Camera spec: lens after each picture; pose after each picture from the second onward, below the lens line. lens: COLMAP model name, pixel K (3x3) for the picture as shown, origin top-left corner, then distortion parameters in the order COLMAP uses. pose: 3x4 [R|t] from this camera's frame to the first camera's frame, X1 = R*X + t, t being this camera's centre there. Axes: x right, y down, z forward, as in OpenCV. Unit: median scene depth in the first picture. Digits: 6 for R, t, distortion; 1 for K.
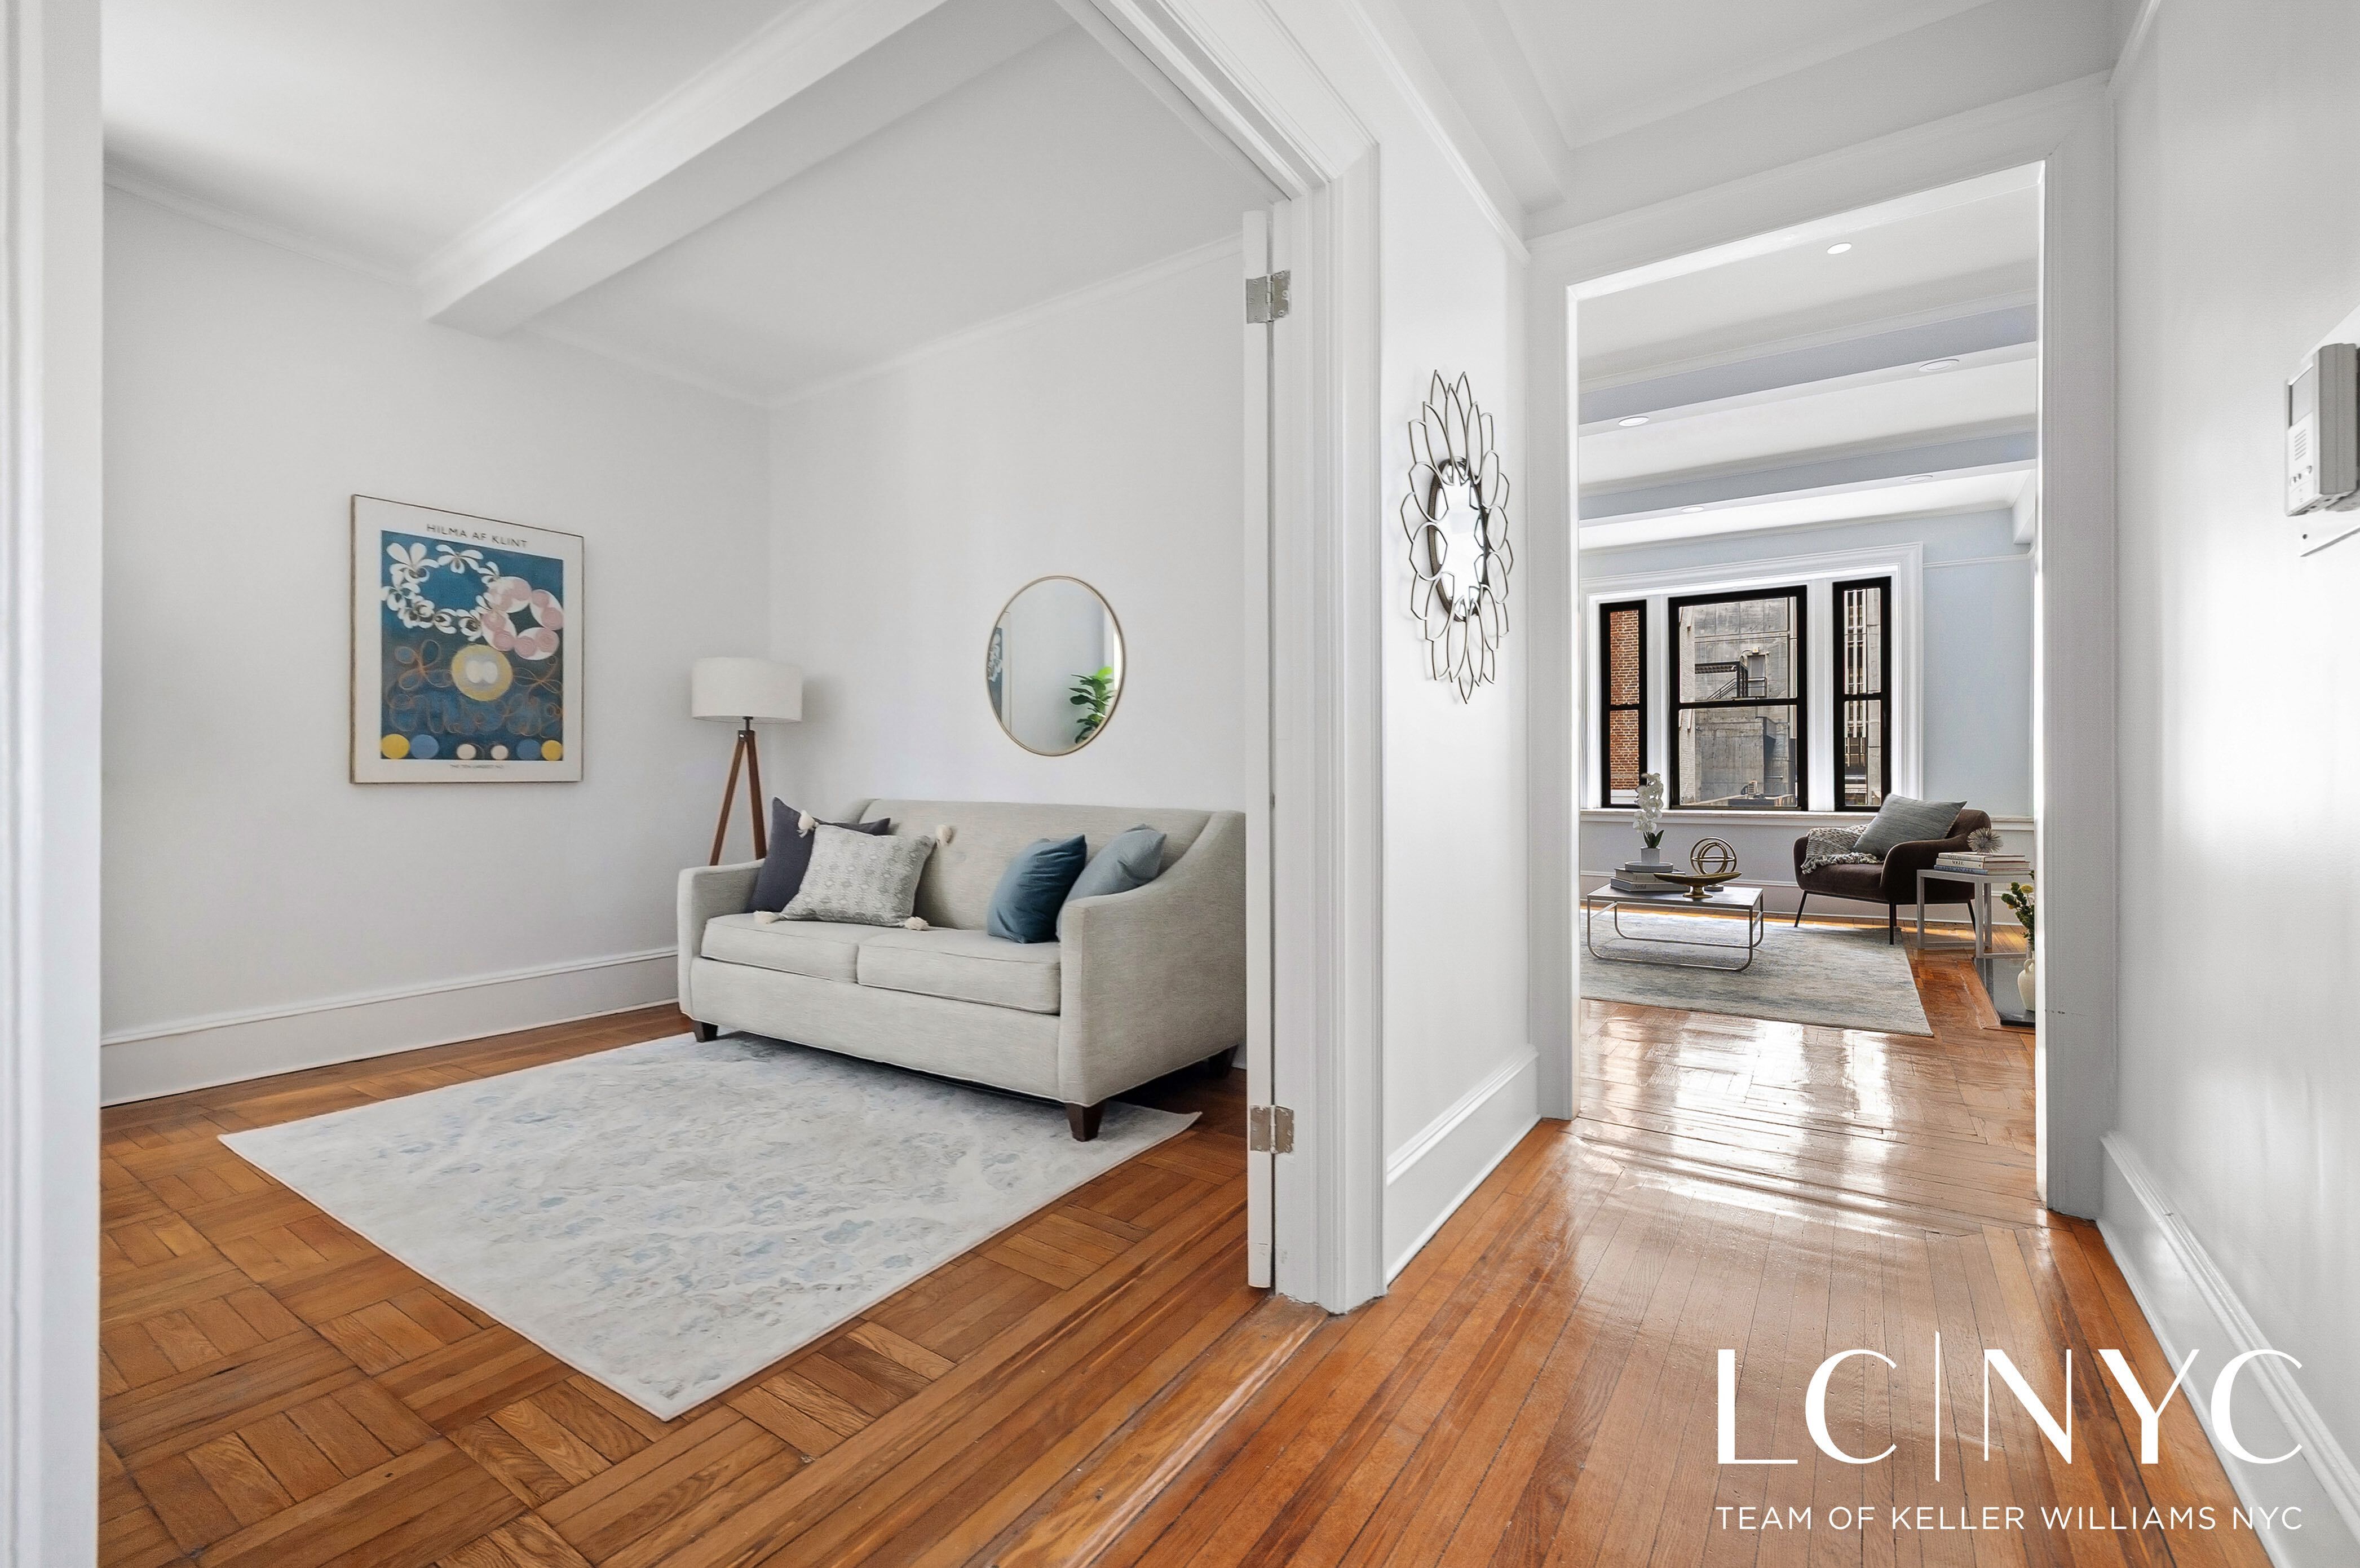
lens RADIAL K [[1004.5, 0, 1196.6], [0, 1004.5, 776.9], [0, 0, 1]] dist [0.000026, -0.000084]
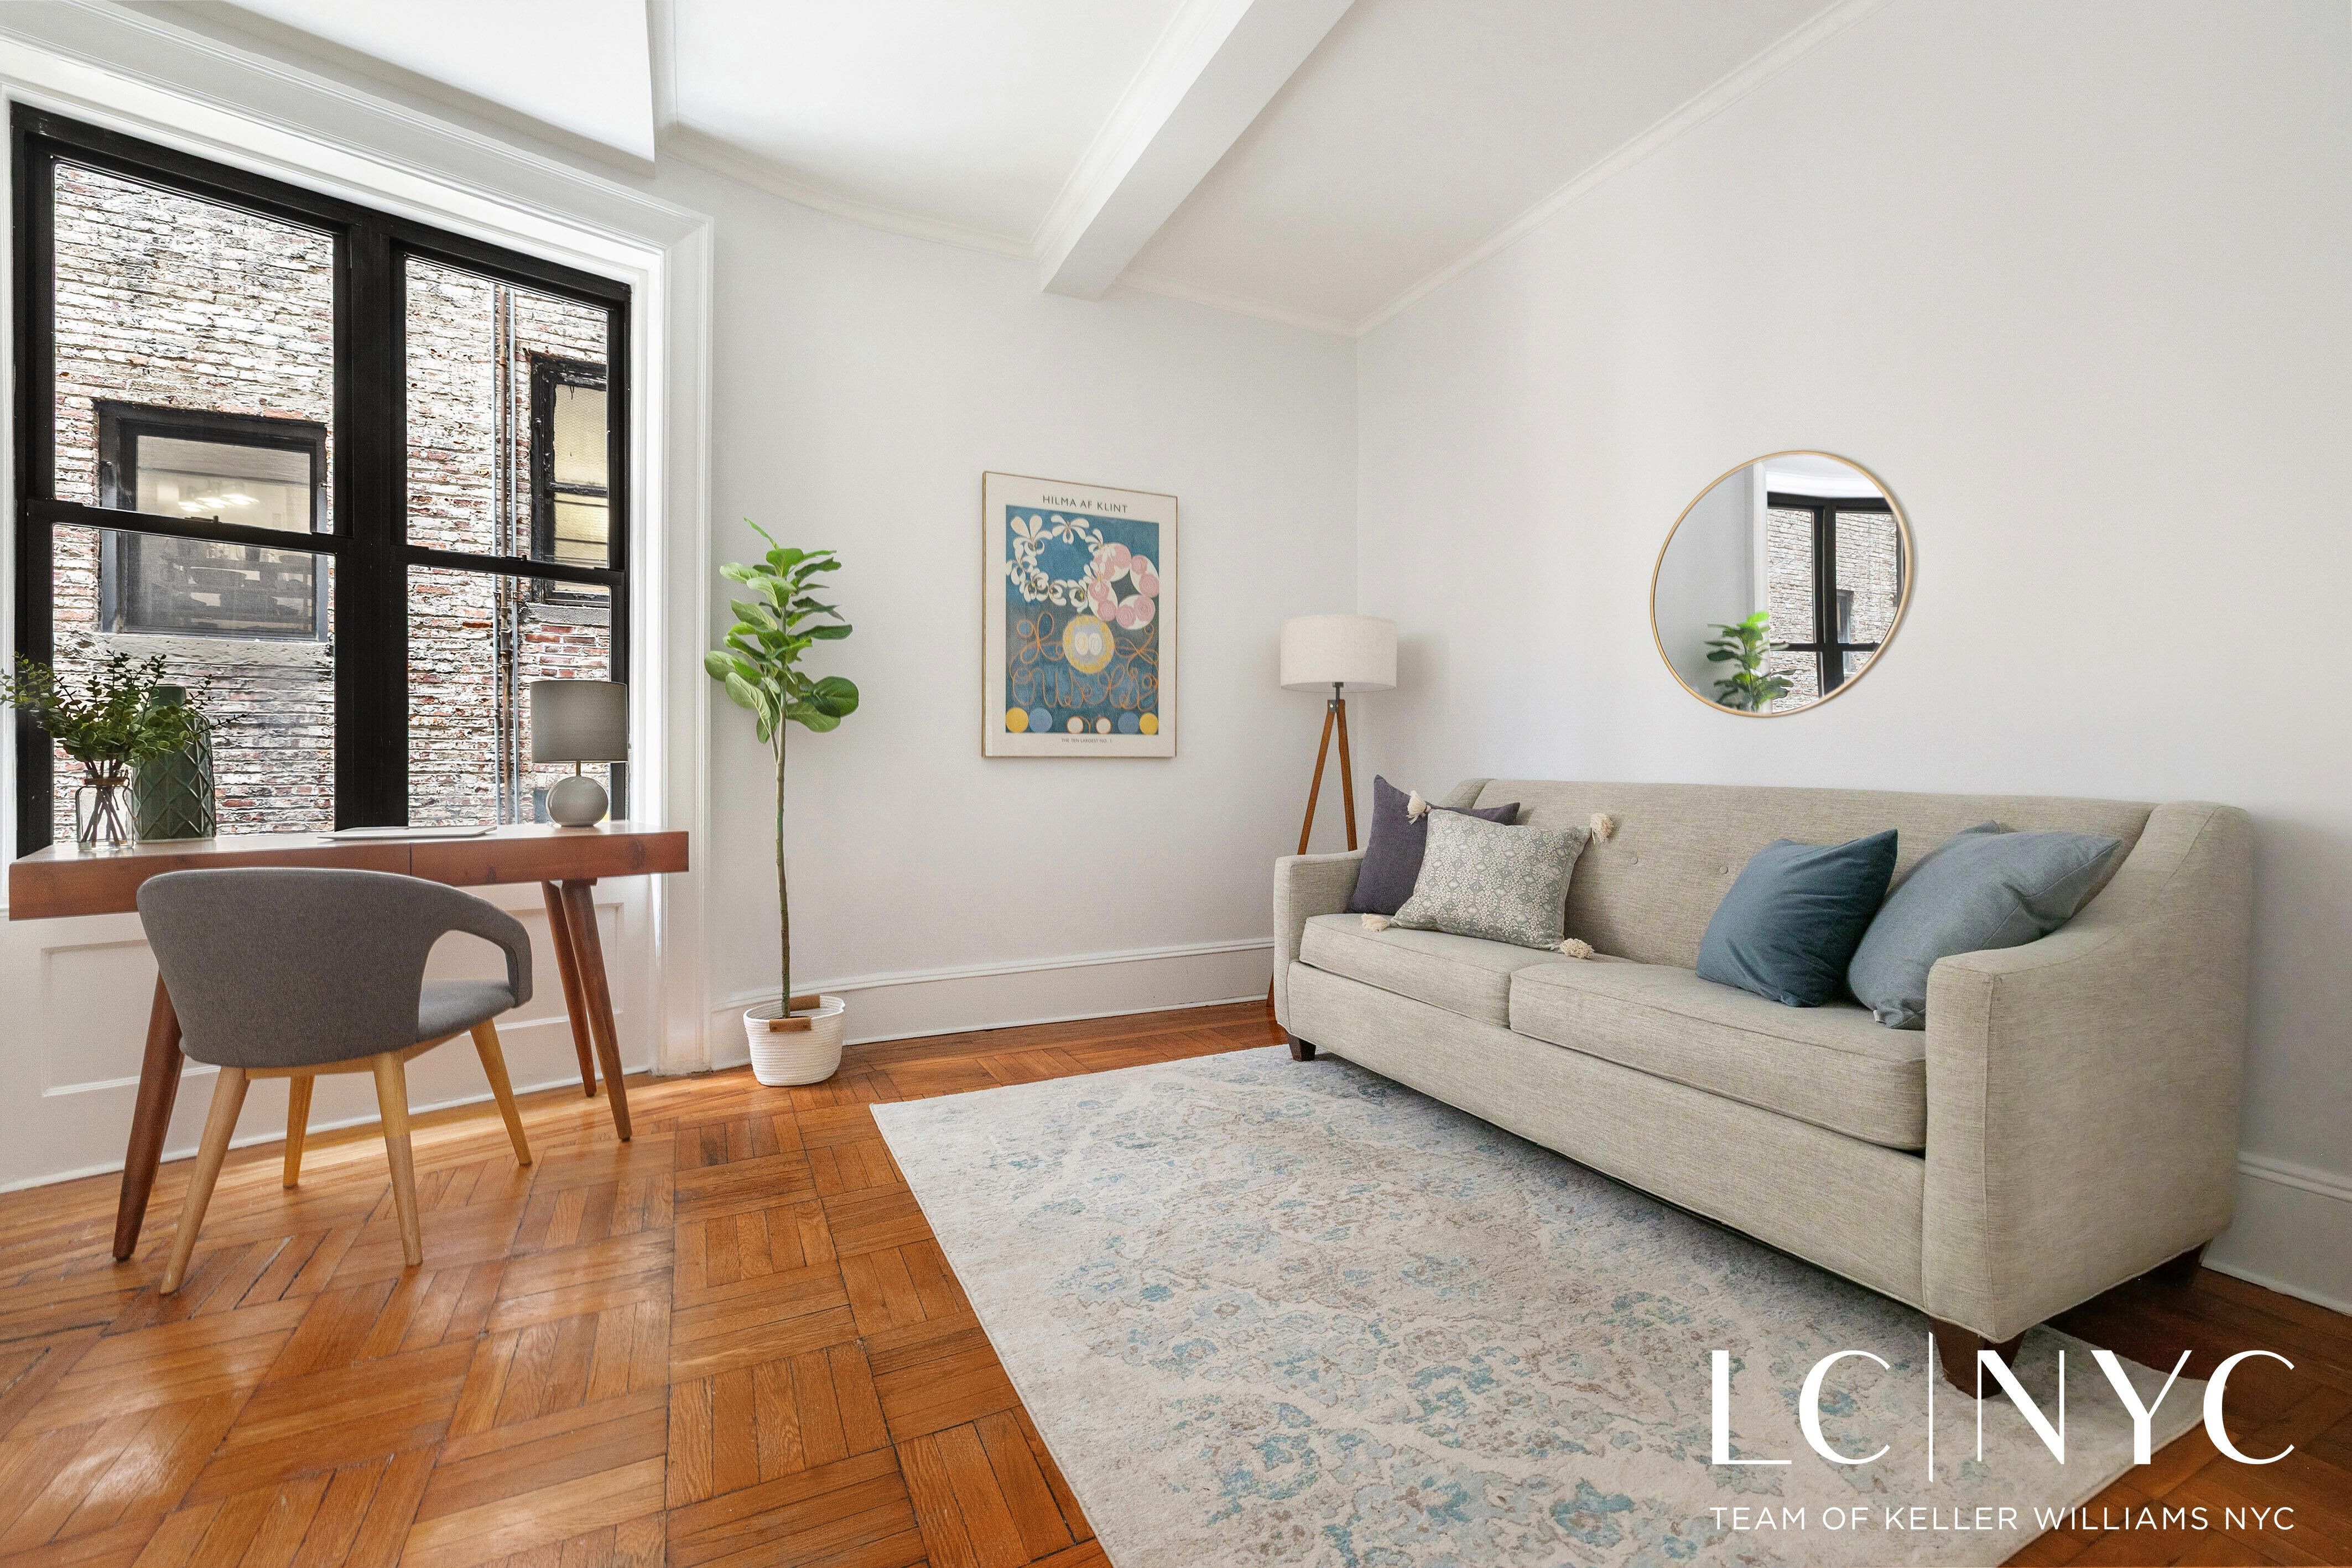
lens RADIAL K [[1001.0, 0, 1192.5], [0, 1001.0, 777.0], [0, 0, 1]] dist [0.000026, -0.000084]
pose [[0.867149, 0.007394, -0.497994, -0.151522], [-0.001317, 0.999920, 0.012552, 0.013224], [0.498047, -0.010229, 0.867090, 0.224911]]
